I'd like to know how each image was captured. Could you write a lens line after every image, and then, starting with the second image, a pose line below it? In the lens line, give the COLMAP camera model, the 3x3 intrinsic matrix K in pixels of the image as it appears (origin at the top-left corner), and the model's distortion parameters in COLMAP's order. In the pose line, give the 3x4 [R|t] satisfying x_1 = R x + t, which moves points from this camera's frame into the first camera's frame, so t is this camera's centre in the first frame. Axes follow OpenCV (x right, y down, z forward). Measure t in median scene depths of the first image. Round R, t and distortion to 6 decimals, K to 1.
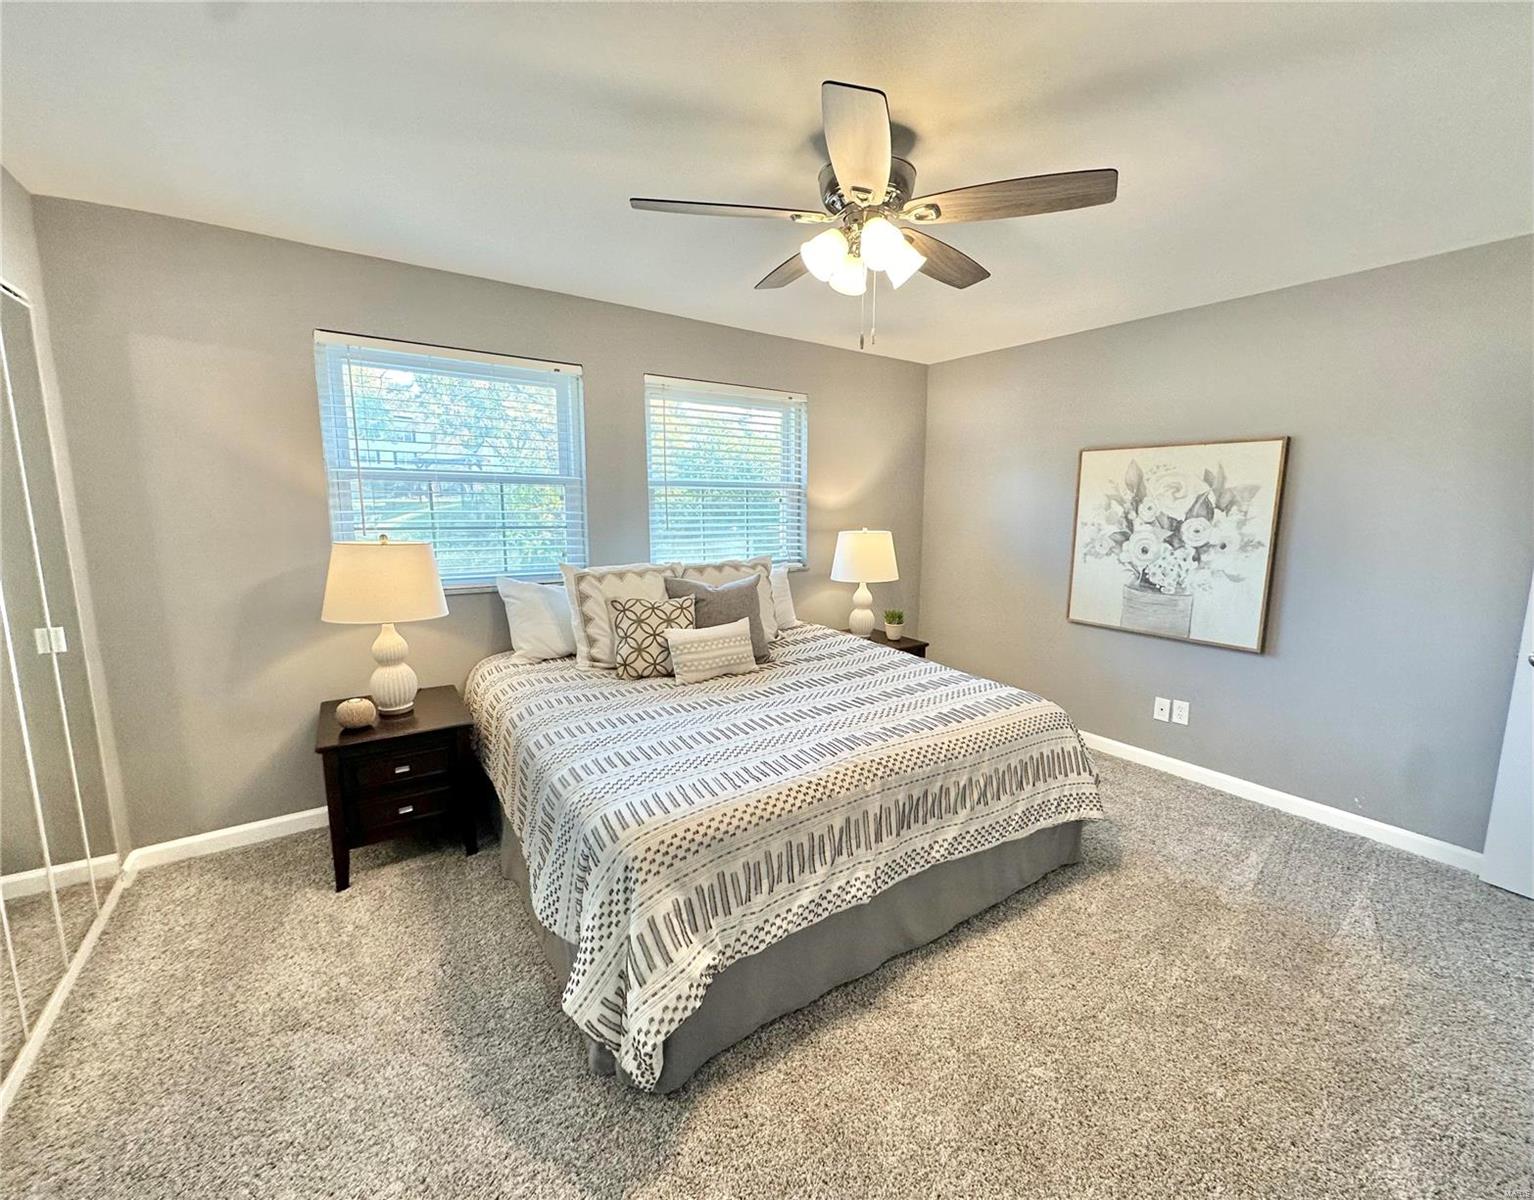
lens RADIAL K [[651.7, 0, 772.4], [0, 651.7, 608.0], [0, 0, 1]] dist [-0.001217, -0.000090]
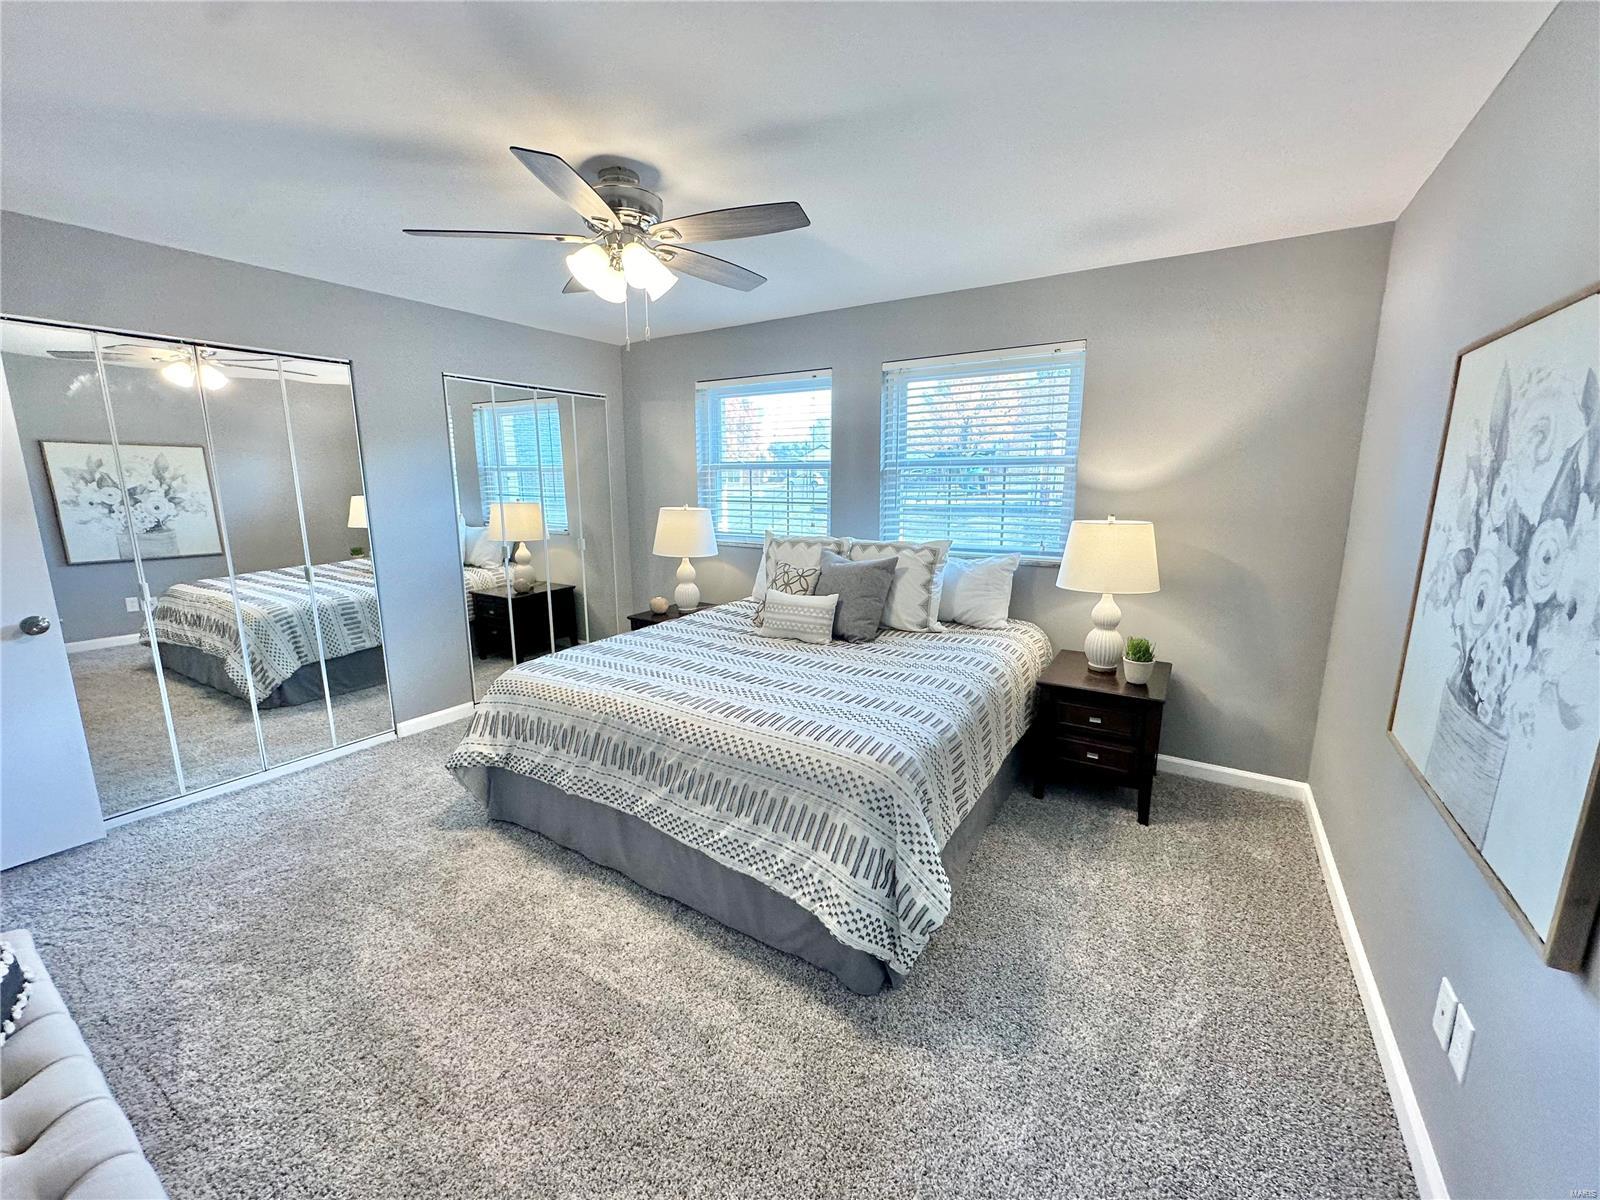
lens RADIAL K [[634.5, 0, 795.9], [0, 634.5, 597.8], [0, 0, 1]] dist [0.000565, 0.000041]
pose [[0.367781, 0.159462, -0.916138, 0.924514], [-0.138202, 0.983620, 0.115727, -0.093478], [0.919585, 0.084050, 0.383795, 0.587273]]
